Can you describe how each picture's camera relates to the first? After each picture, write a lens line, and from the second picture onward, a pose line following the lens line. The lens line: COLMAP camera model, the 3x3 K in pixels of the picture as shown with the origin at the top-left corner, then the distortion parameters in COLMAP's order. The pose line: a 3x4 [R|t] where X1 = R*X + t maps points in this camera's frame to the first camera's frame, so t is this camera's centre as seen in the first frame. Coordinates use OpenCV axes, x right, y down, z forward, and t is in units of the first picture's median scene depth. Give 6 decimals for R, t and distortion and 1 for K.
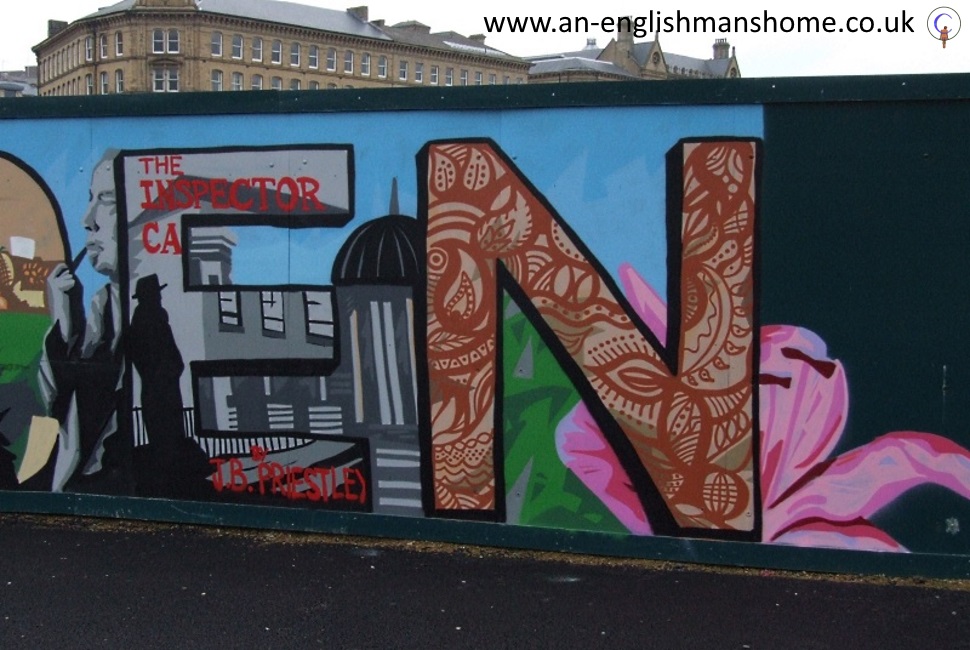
lens RADIAL K [[1232.0, 0, 485.9], [0, 1232.0, 325.6], [0, 0, 1]] dist [-0.106851, 0.000000]
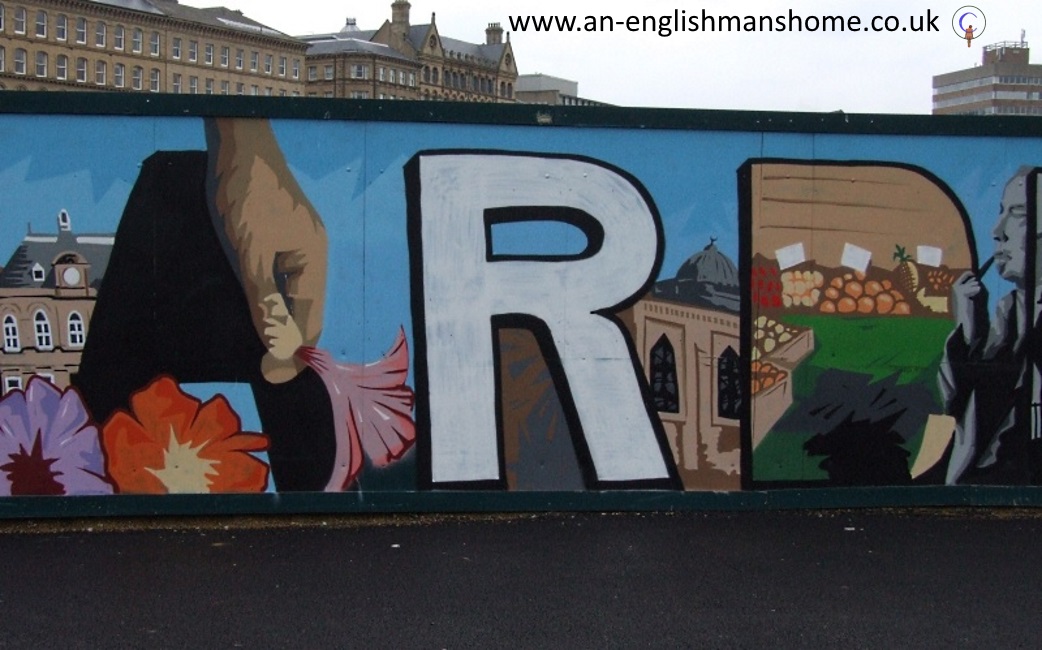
lens RADIAL K [[1296.8, 0, 520.0], [0, 1296.8, 327.2], [0, 0, 1]] dist [-0.022852, 0.000000]
pose [[0.982711, -0.012192, 0.184743, -0.946690], [0.011721, 0.999925, 0.003636, -0.010495], [-0.184774, -0.001408, 0.982780, -0.049230]]
